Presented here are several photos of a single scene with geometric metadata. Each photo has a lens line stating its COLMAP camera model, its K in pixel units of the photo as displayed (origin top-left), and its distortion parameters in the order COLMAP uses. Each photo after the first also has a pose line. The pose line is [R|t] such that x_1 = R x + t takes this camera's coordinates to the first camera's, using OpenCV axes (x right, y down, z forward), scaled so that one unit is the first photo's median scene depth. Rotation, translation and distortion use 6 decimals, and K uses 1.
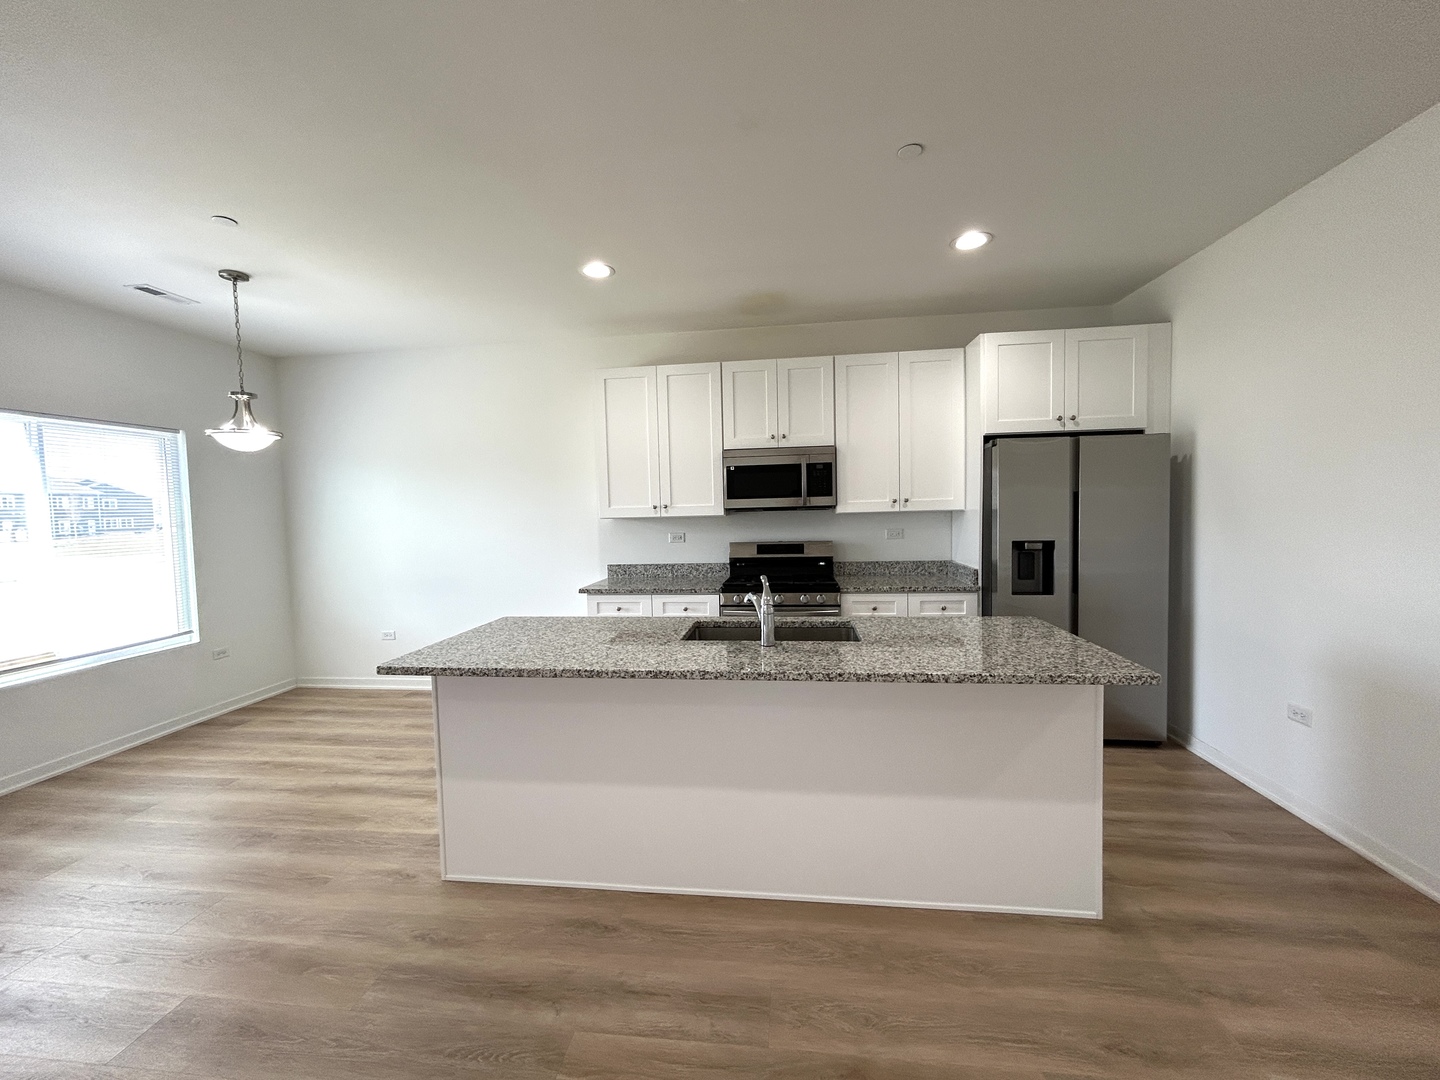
lens RADIAL K [[583.5, 0, 717.7], [0, 583.5, 537.3], [0, 0, 1]] dist [0.002388, 0.000718]
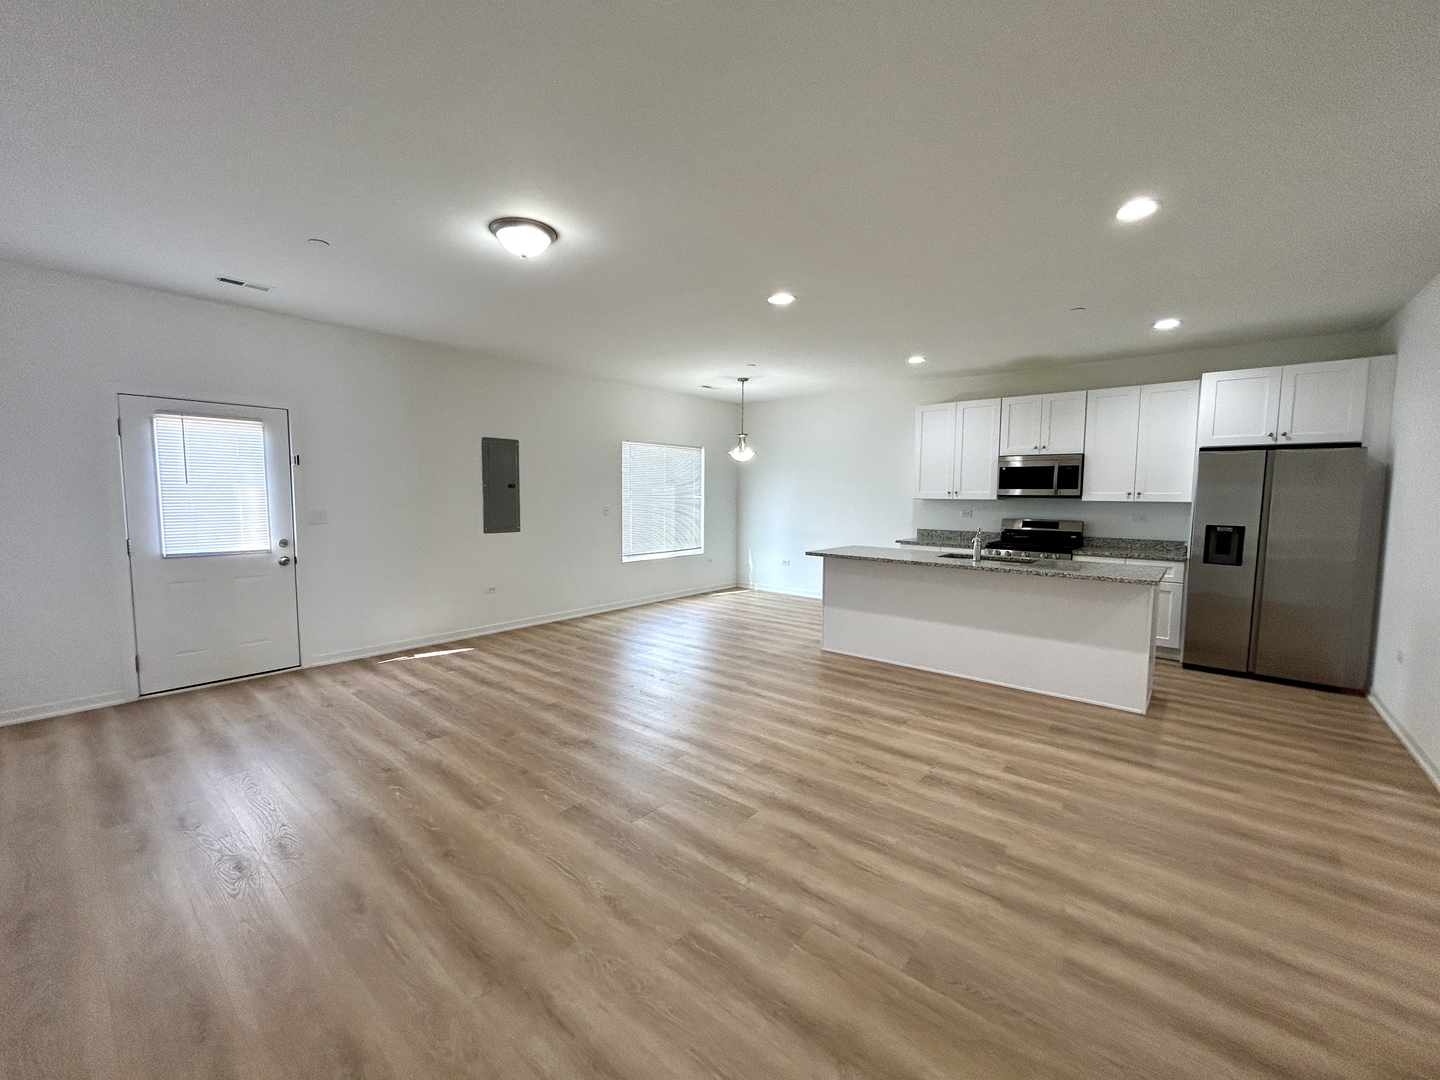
lens RADIAL K [[583.5, 0, 715.0], [0, 583.5, 539.4], [0, 0, 1]] dist [0.002388, 0.000718]
pose [[0.837320, 0.074956, -0.541550, 0.237245], [-0.055269, 0.997088, 0.052553, 0.027212], [0.543912, -0.014073, 0.839025, -0.697846]]
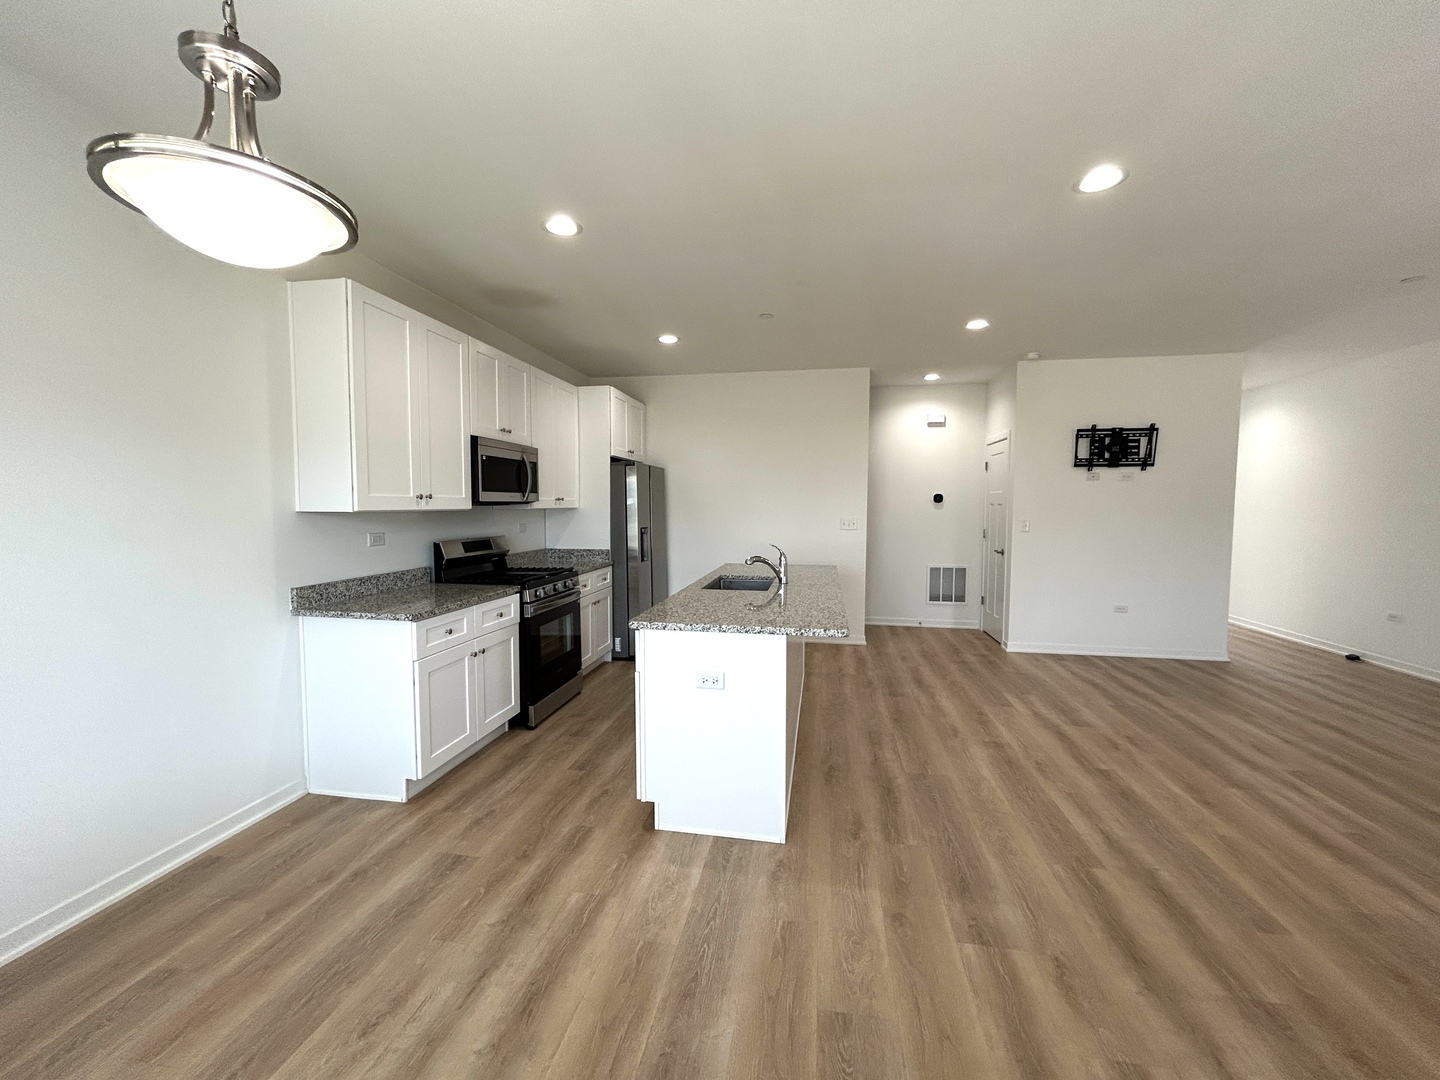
lens RADIAL K [[583.5, 0, 721.1], [0, 583.5, 536.9], [0, 0, 1]] dist [0.002388, 0.000718]
pose [[0.044876, -0.031443, 0.998498, -0.892432], [0.045098, 0.998549, 0.029417, -0.004670], [-0.997974, 0.043710, 0.046229, 0.610731]]
